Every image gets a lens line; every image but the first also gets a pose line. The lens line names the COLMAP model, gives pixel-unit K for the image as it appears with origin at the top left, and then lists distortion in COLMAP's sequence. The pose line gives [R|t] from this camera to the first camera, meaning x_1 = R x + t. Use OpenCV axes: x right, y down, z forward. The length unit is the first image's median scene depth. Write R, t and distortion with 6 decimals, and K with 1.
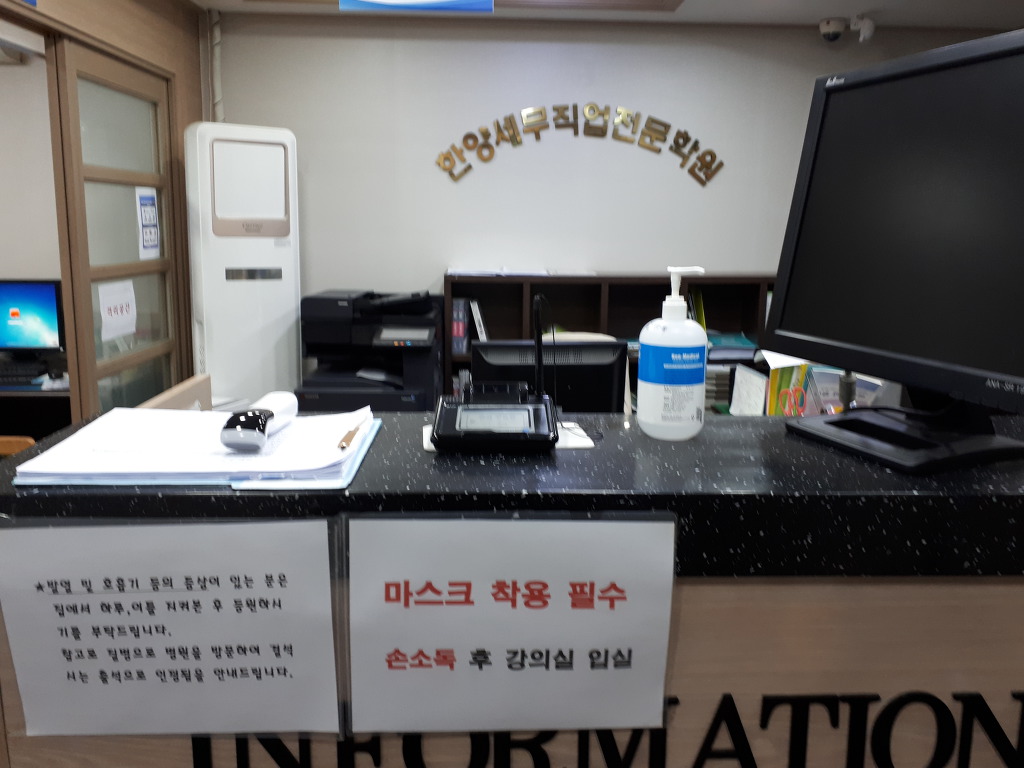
lens RADIAL K [[816.3, 0, 511.7], [0, 816.3, 390.3], [0, 0, 1]] dist [0.011248, 0.001110]
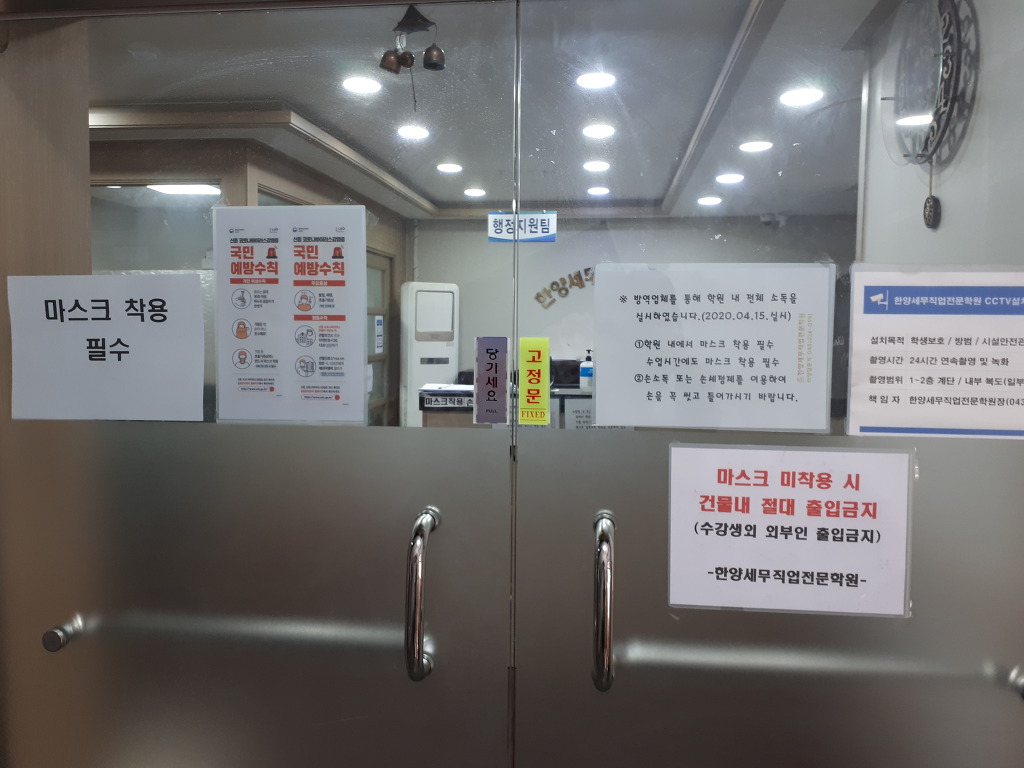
lens RADIAL K [[816.3, 0, 509.8], [0, 816.3, 383.7], [0, 0, 1]] dist [0.011248, 0.001110]
pose [[0.989785, 0.001171, -0.142565, 0.108762], [-0.019880, 0.991331, -0.129877, 0.135589], [0.141177, 0.131385, 0.981227, -0.728196]]
